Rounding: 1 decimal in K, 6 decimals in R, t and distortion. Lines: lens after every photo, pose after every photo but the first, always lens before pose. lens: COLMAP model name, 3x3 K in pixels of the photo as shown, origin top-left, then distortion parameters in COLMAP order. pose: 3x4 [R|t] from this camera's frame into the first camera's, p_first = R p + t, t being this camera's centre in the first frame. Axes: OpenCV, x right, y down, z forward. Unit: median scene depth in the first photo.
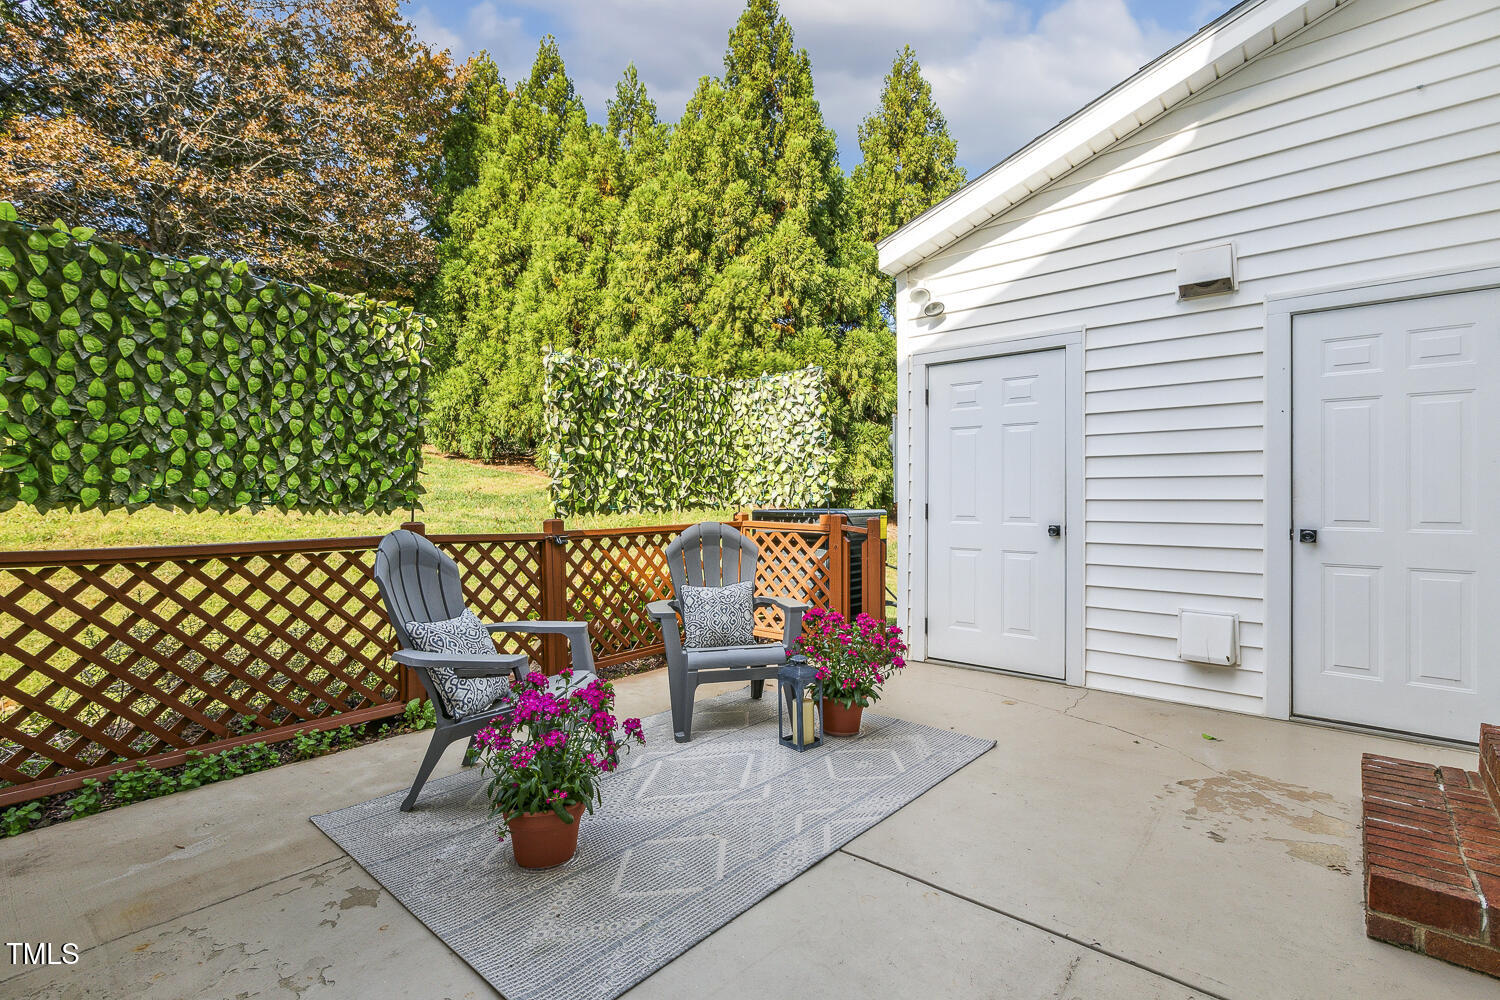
lens RADIAL K [[693.3, 0, 752.3], [0, 693.3, 494.6], [0, 0, 1]] dist [0.003399, -0.001133]
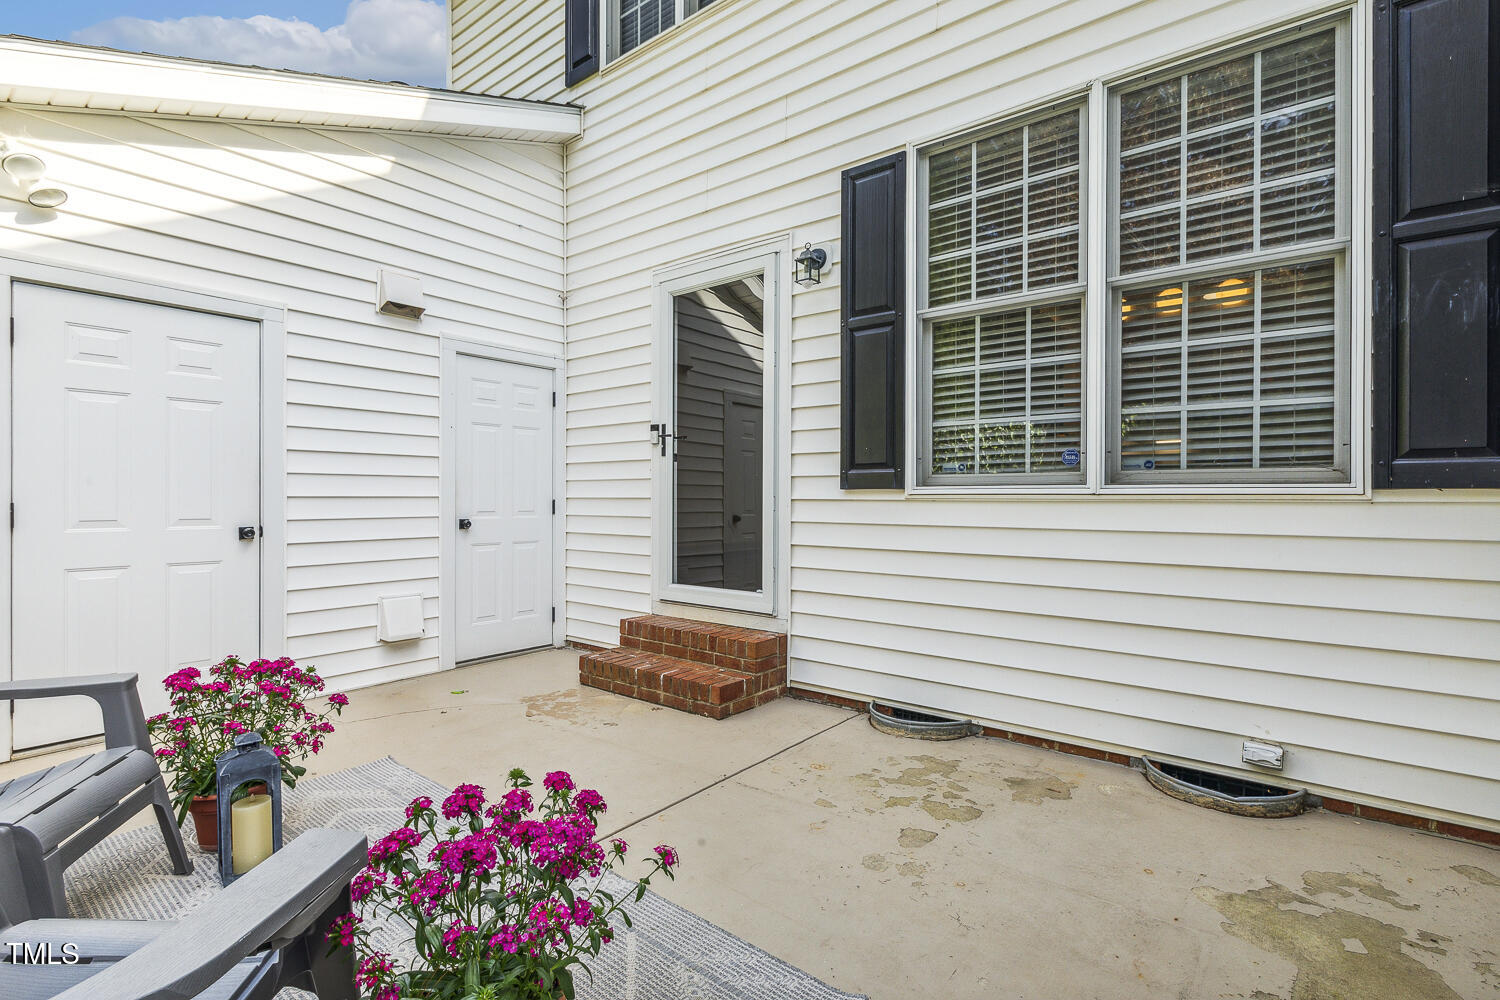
lens RADIAL K [[693.3, 0, 752.8], [0, 693.3, 501.6], [0, 0, 1]] dist [0.003399, -0.001133]
pose [[-0.034895, -0.003153, 0.999386, -0.529693], [-0.002332, 0.999993, 0.003074, 0.011533], [-0.999388, -0.002223, -0.034902, 0.495800]]
